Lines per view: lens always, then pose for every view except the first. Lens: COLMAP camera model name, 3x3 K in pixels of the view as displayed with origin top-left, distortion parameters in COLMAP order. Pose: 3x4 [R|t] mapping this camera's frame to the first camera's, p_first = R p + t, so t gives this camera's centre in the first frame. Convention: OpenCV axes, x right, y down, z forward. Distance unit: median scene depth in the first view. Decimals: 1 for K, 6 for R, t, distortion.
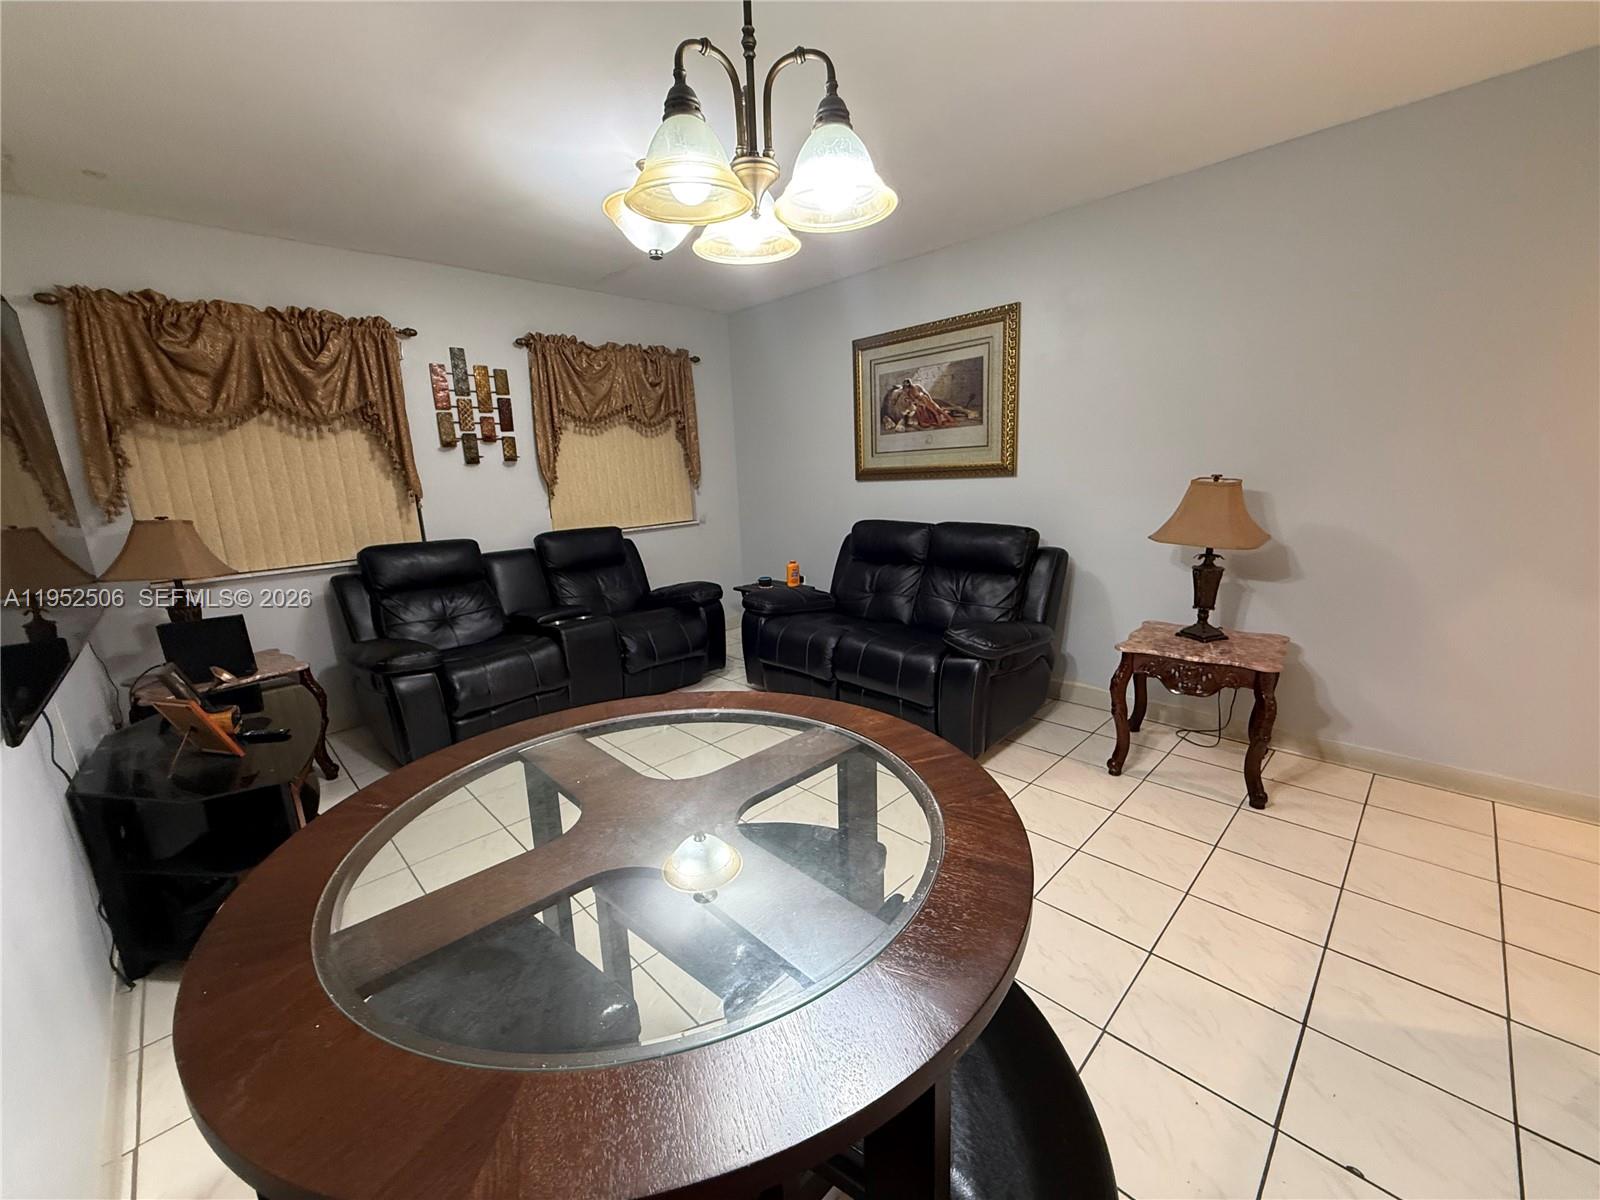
lens RADIAL K [[636.7, 0, 792.5], [0, 636.7, 600.9], [0, 0, 1]] dist [-0.000242, -0.000580]
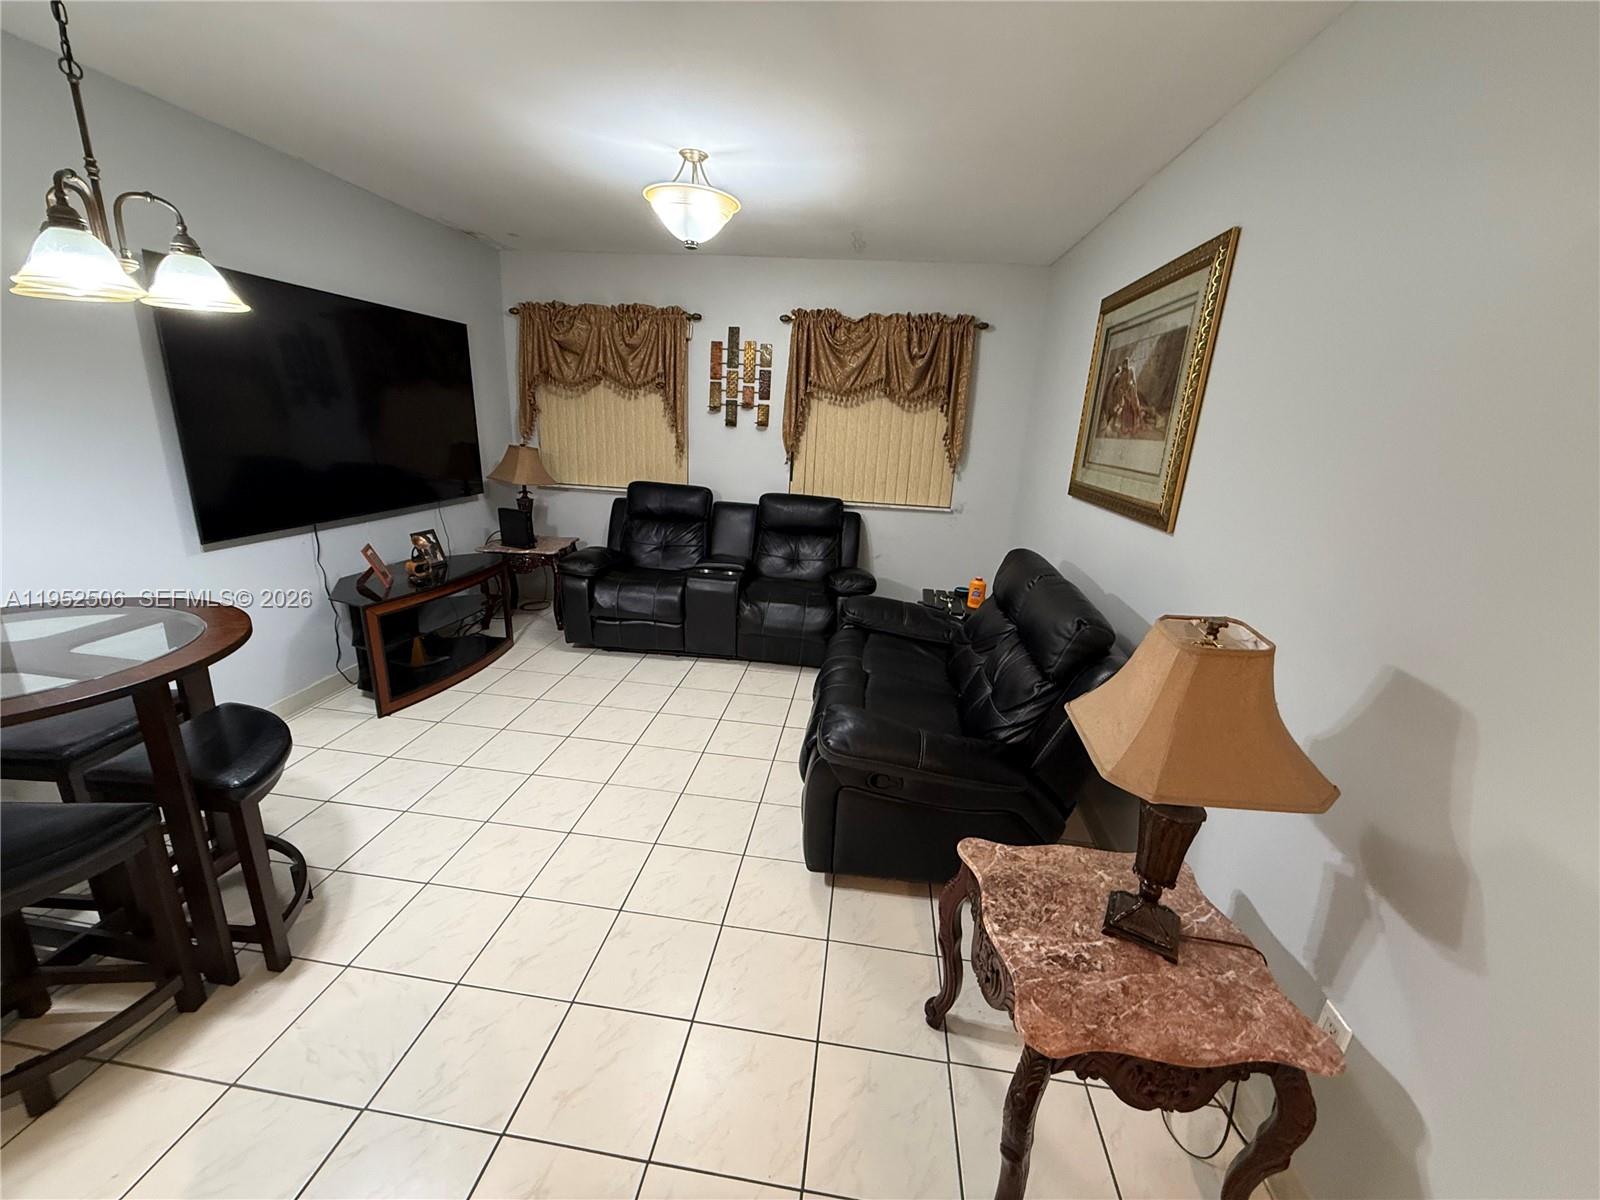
lens RADIAL K [[636.7, 0, 792.5], [0, 636.7, 600.9], [0, 0, 1]] dist [-0.000242, -0.000580]
pose [[0.616094, 0.293625, -0.730898, 0.550246], [-0.236561, 0.954060, 0.183872, -0.152555], [0.751310, 0.059619, 0.657251, 0.328593]]
